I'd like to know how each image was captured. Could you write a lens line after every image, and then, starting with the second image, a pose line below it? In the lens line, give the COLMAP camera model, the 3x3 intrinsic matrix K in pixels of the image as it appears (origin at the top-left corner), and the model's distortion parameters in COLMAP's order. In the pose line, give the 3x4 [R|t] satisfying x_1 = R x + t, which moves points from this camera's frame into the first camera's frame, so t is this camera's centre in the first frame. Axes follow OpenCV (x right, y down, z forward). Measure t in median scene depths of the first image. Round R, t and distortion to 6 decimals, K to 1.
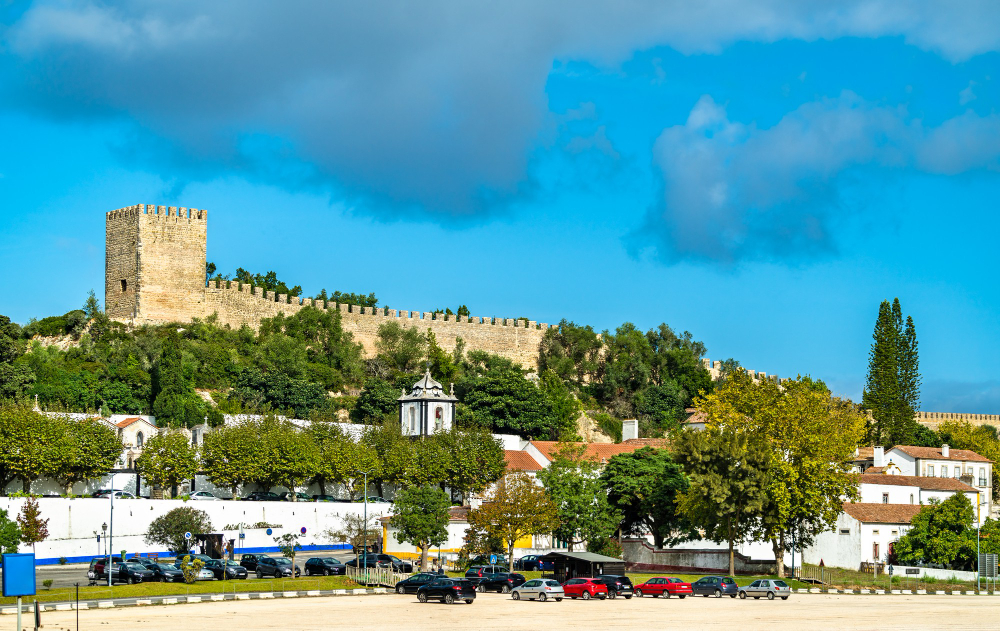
lens RADIAL K [[2491.3, 0, 500.0], [0, 2491.3, 315.5], [0, 0, 1]] dist [-0.010332, 0.622285]
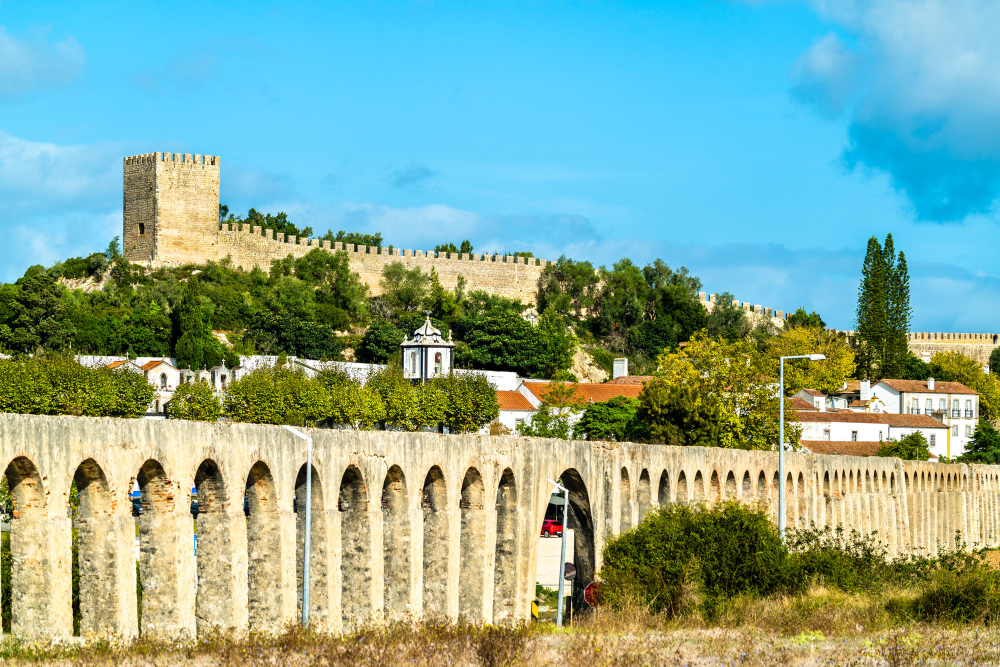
lens RADIAL K [[2640.9, 0, 500.0], [0, 2640.9, 333.5], [0, 0, 1]] dist [0.038258, -0.351451]
pose [[0.999981, 0.003809, -0.004880, 0.006447], [-0.003594, 0.999052, 0.043387, -0.017009], [0.005041, -0.043369, 0.999046, -0.120591]]
